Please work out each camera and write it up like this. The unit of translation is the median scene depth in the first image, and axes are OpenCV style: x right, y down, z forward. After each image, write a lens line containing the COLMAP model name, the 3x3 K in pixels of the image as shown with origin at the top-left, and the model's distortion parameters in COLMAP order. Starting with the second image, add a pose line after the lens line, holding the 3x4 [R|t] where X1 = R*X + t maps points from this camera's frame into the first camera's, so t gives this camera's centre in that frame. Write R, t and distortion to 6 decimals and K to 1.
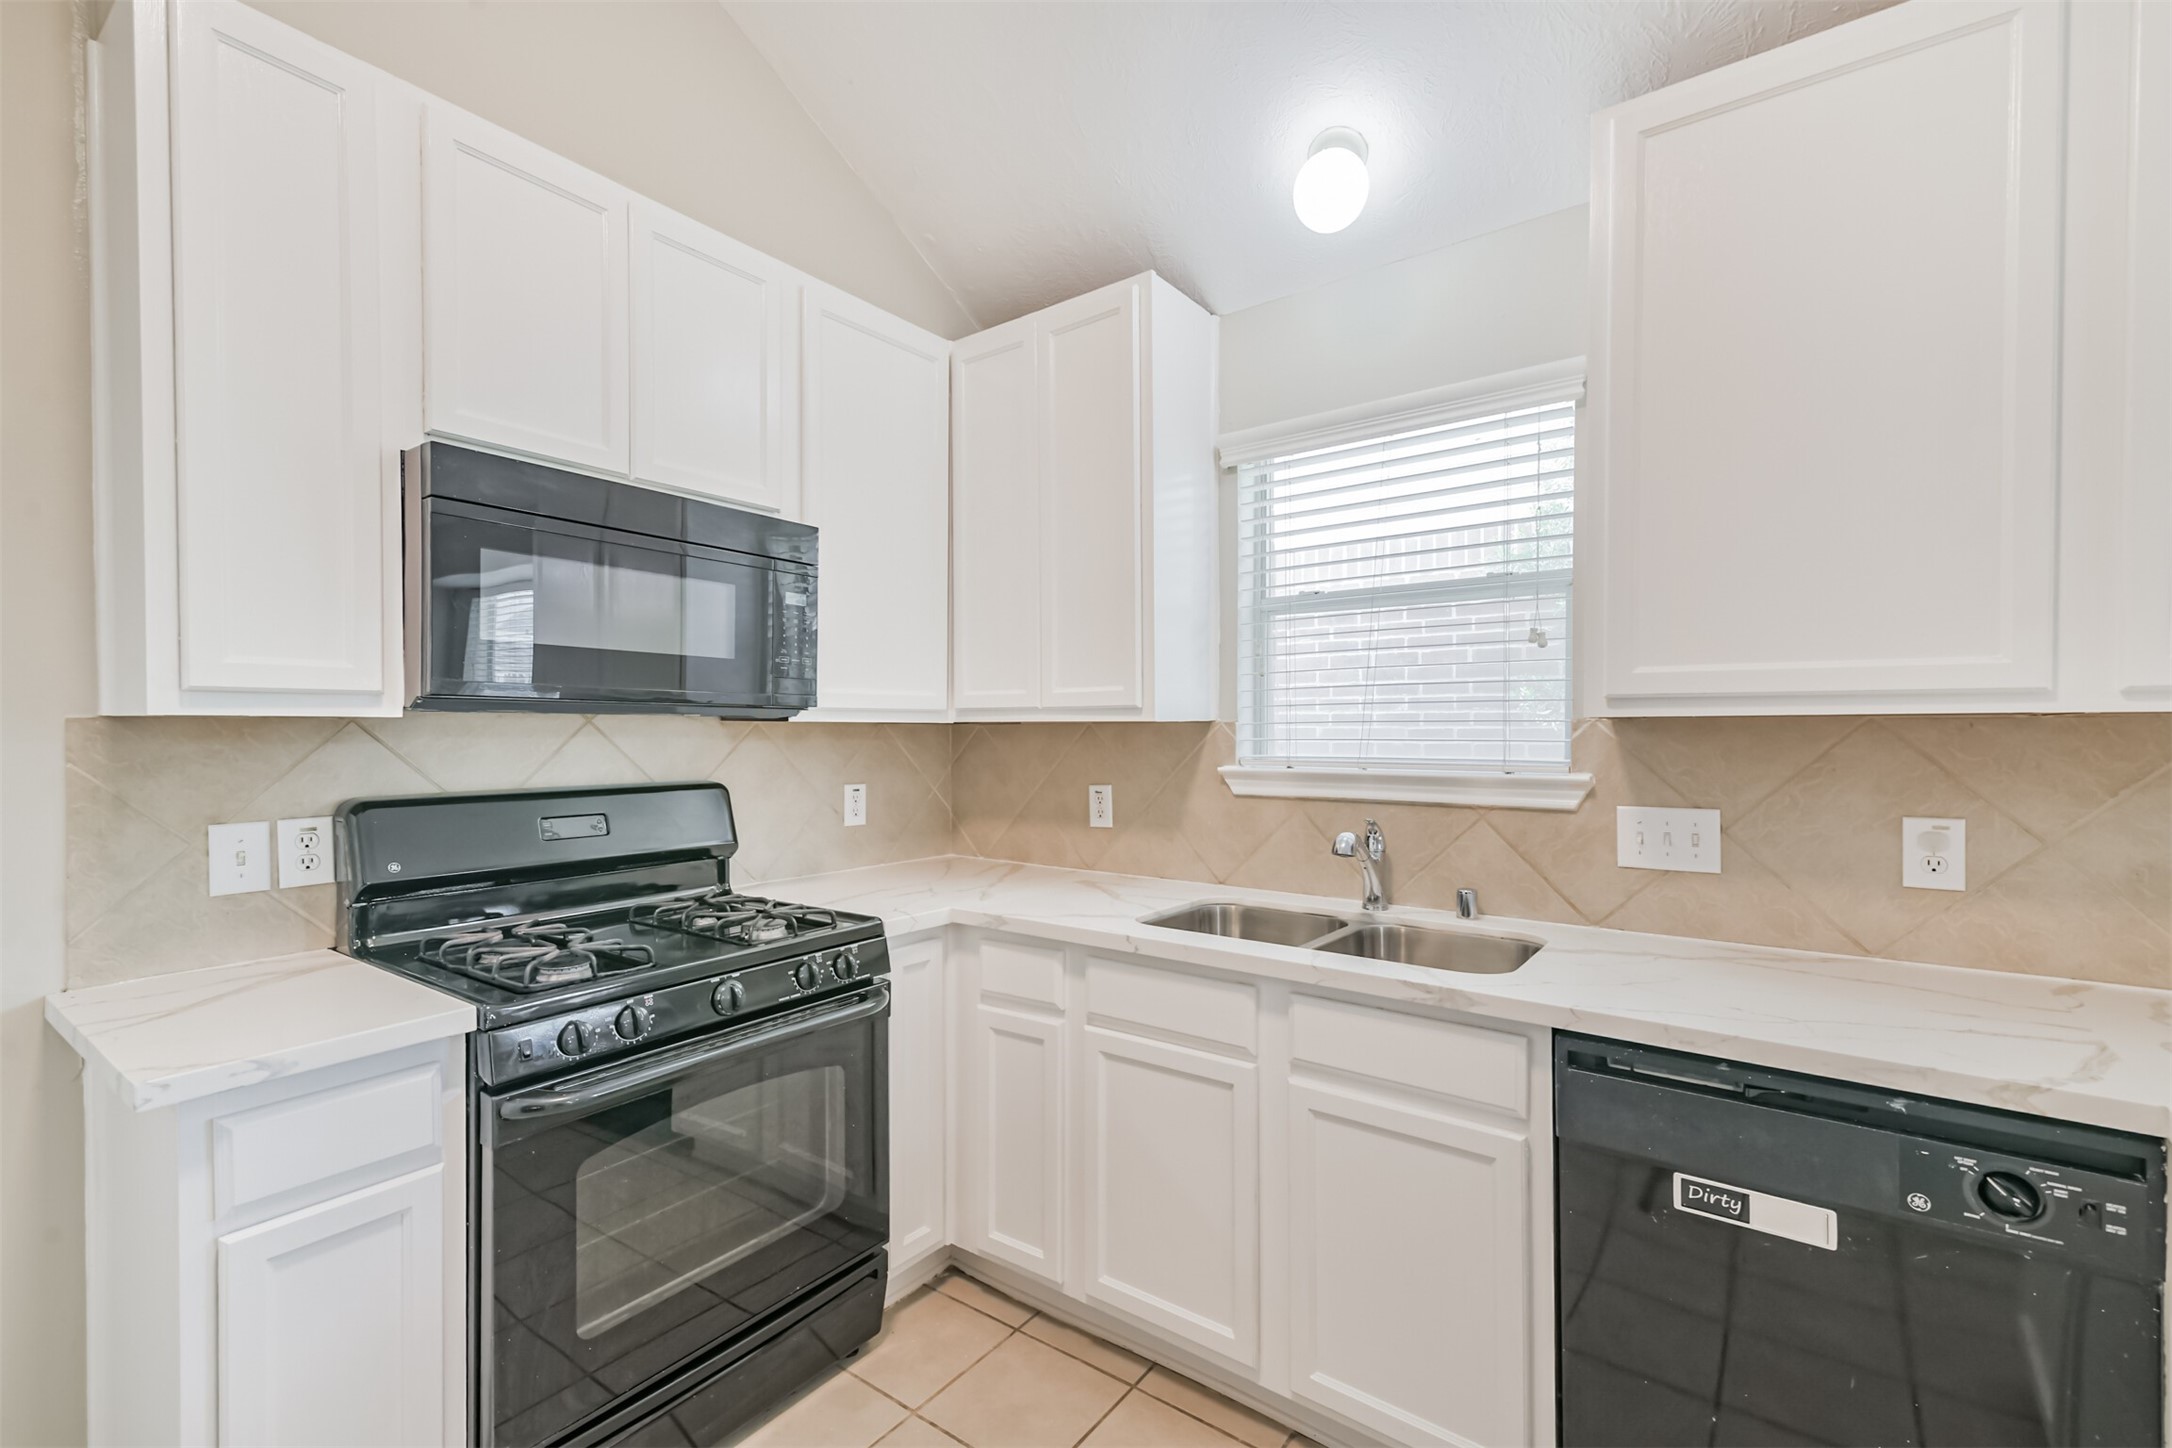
lens RADIAL K [[928.9, 0, 1082.6], [0, 928.9, 731.8], [0, 0, 1]] dist [0.024813, -0.006013]
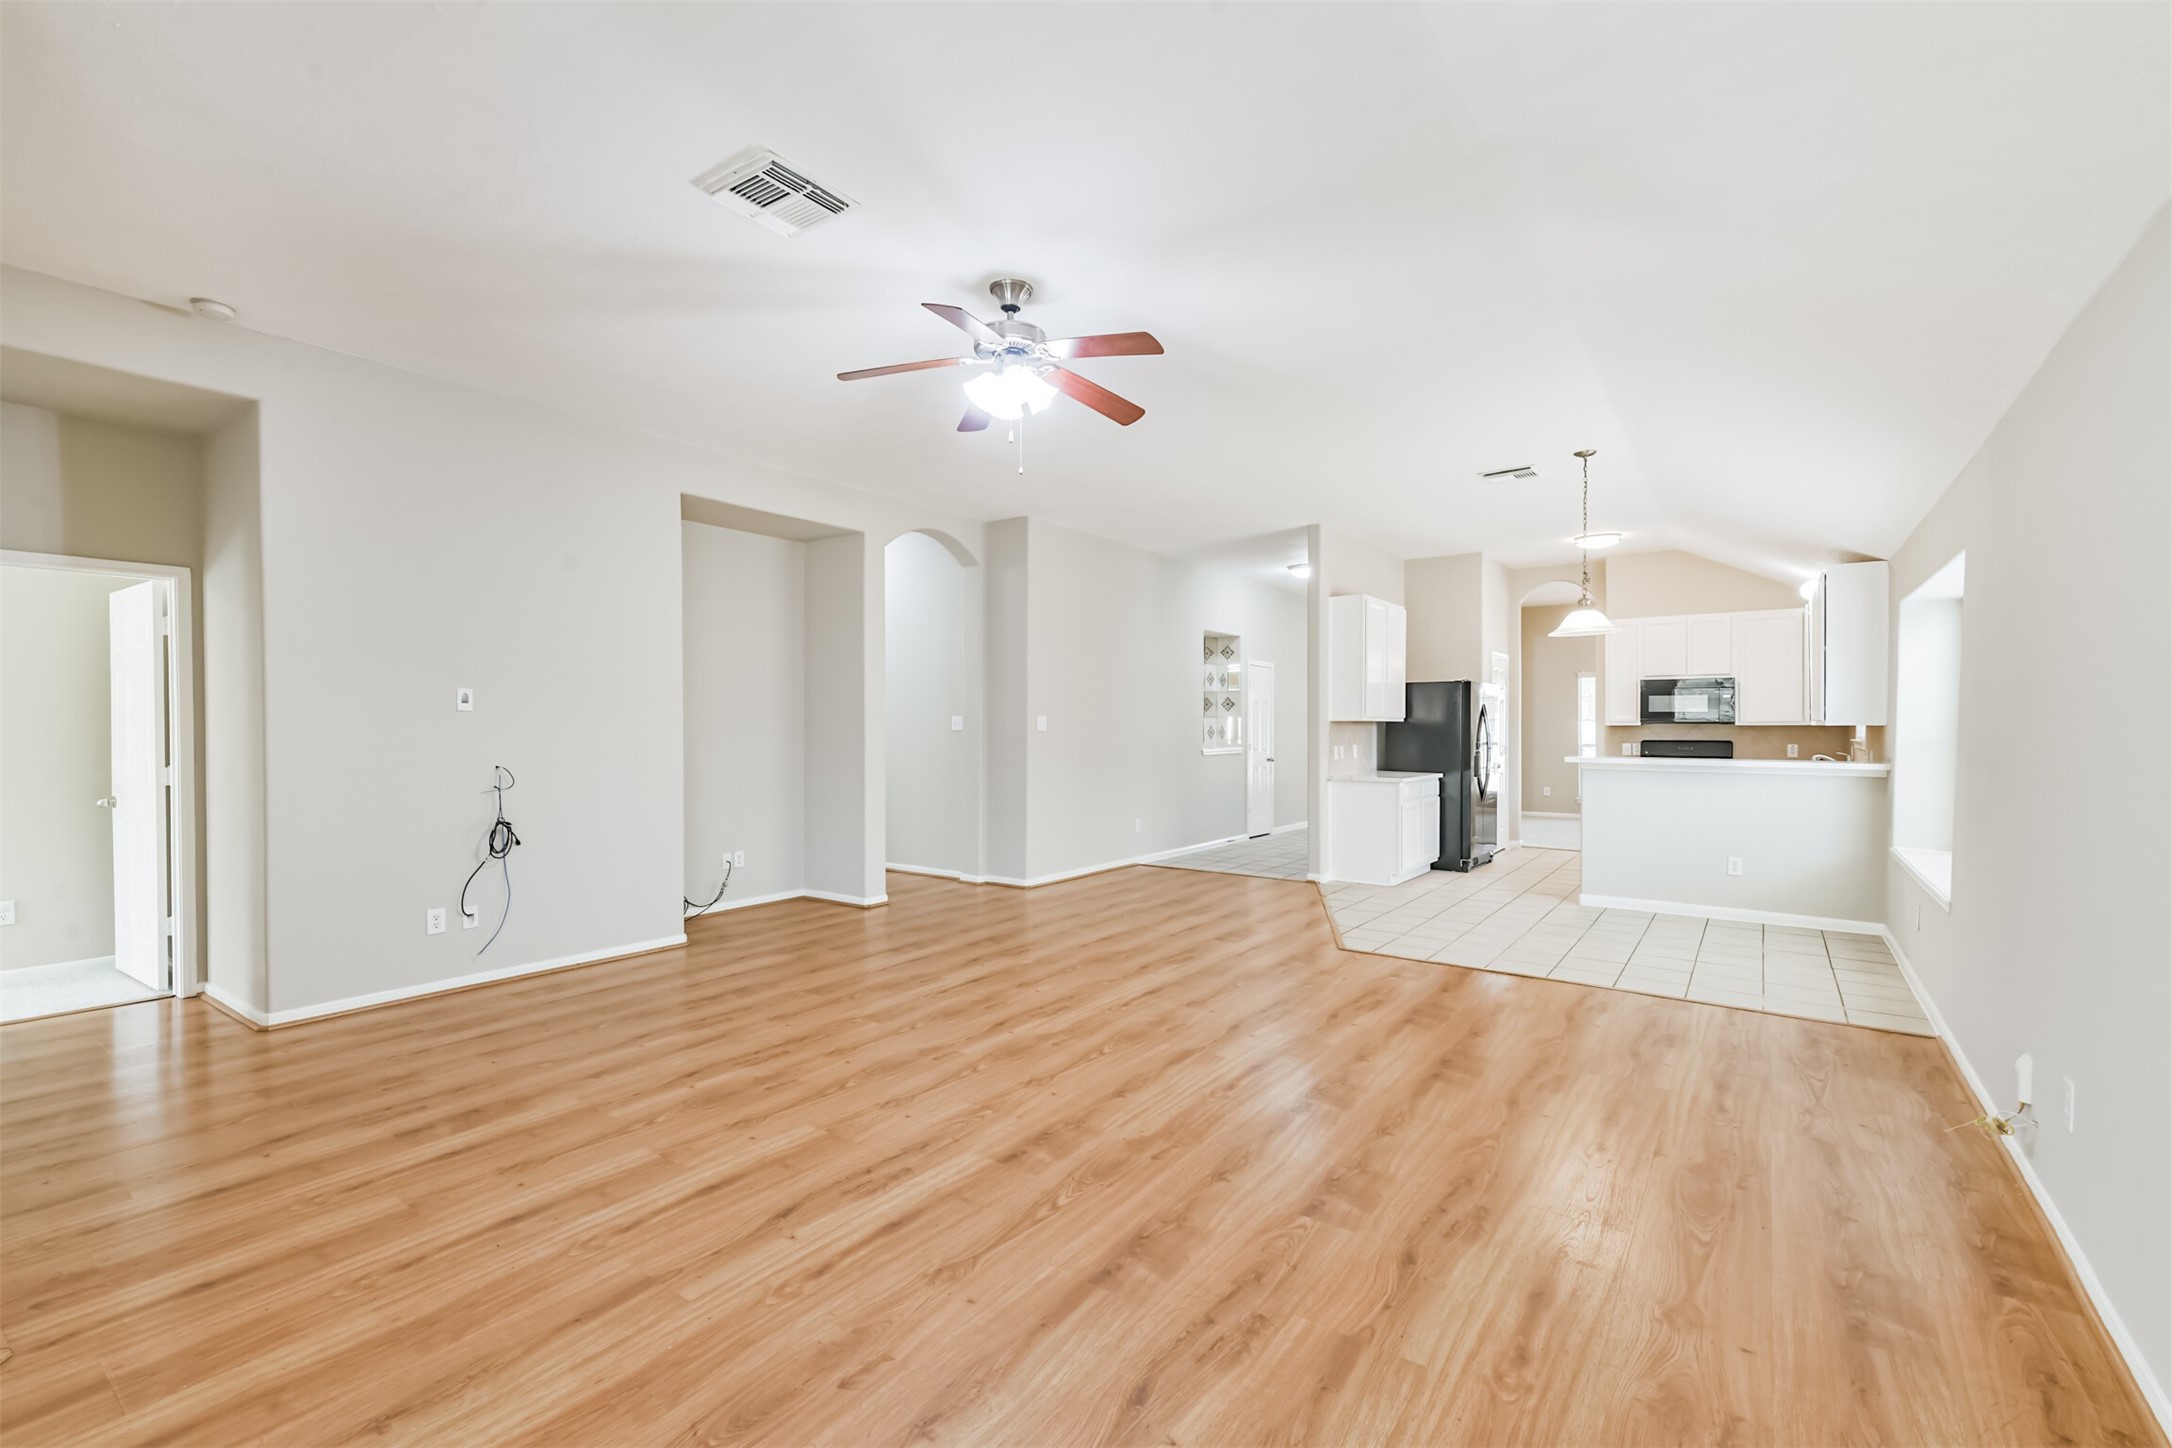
lens RADIAL K [[928.9, 0, 1102.1], [0, 928.9, 739.5], [0, 0, 1]] dist [0.024813, -0.006013]
pose [[0.038386, 0.015119, -0.999149, 4.084522], [0.000868, 0.999885, 0.015163, -0.015048], [0.999263, -0.001450, 0.038369, -2.115987]]
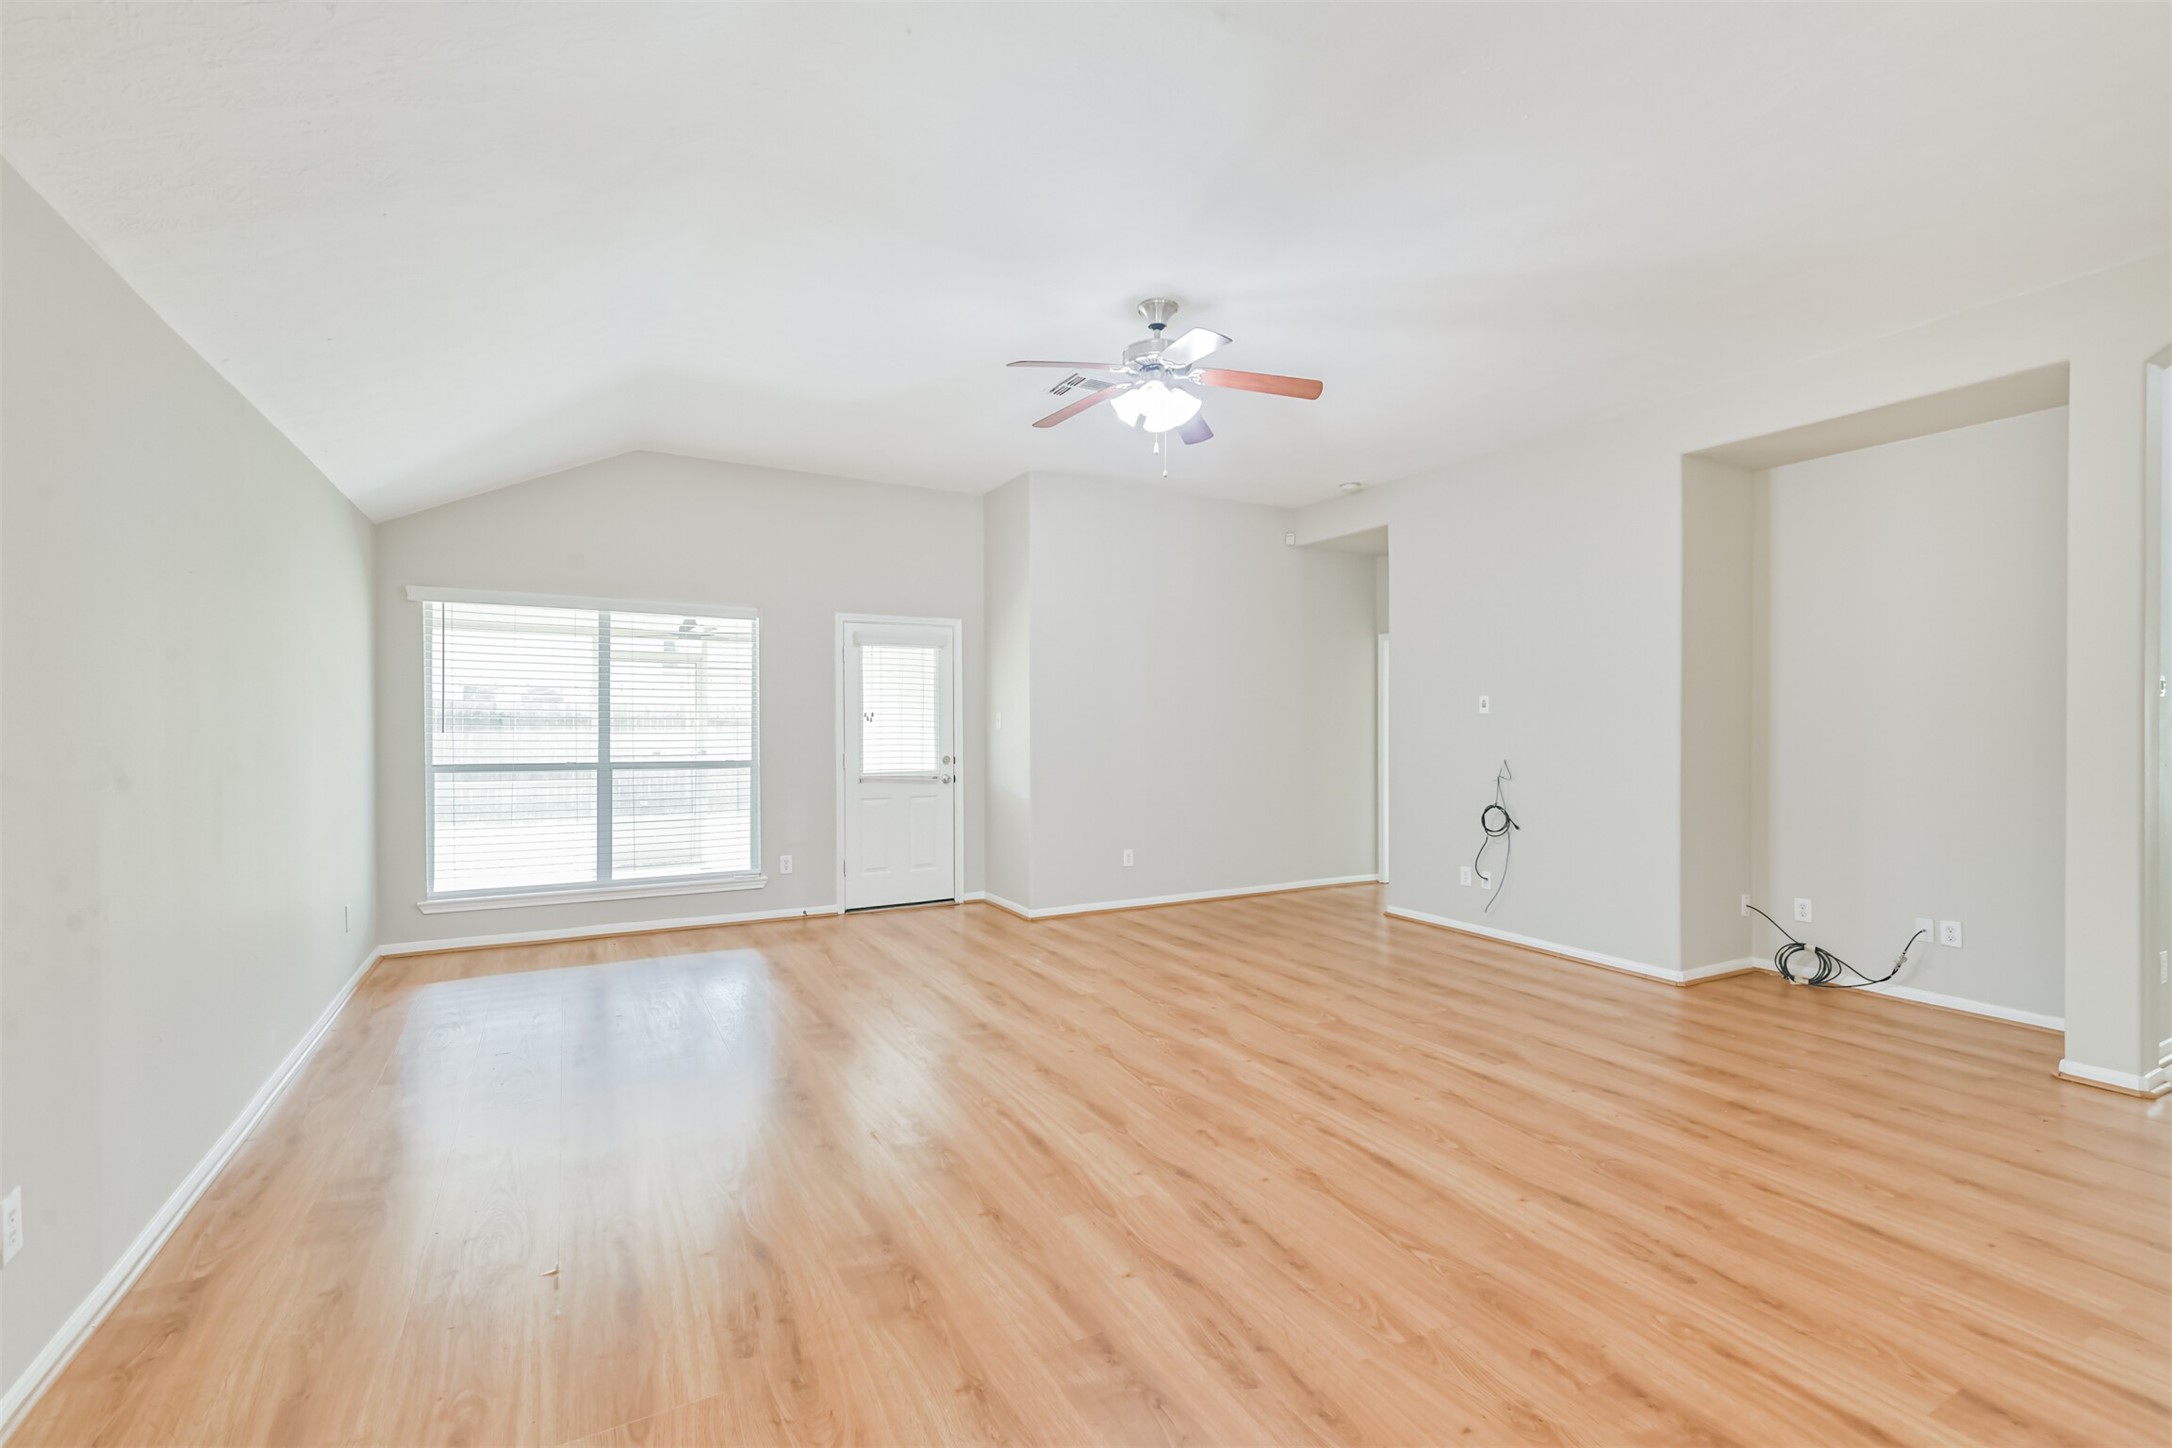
lens RADIAL K [[928.9, 0, 1075.2], [0, 928.9, 727.3], [0, 0, 1]] dist [0.024813, -0.006013]
pose [[-0.913685, -0.006449, 0.406372, 1.584873], [-0.005829, 0.999979, 0.002764, -0.011749], [-0.406382, 0.000157, -0.913703, -0.379638]]
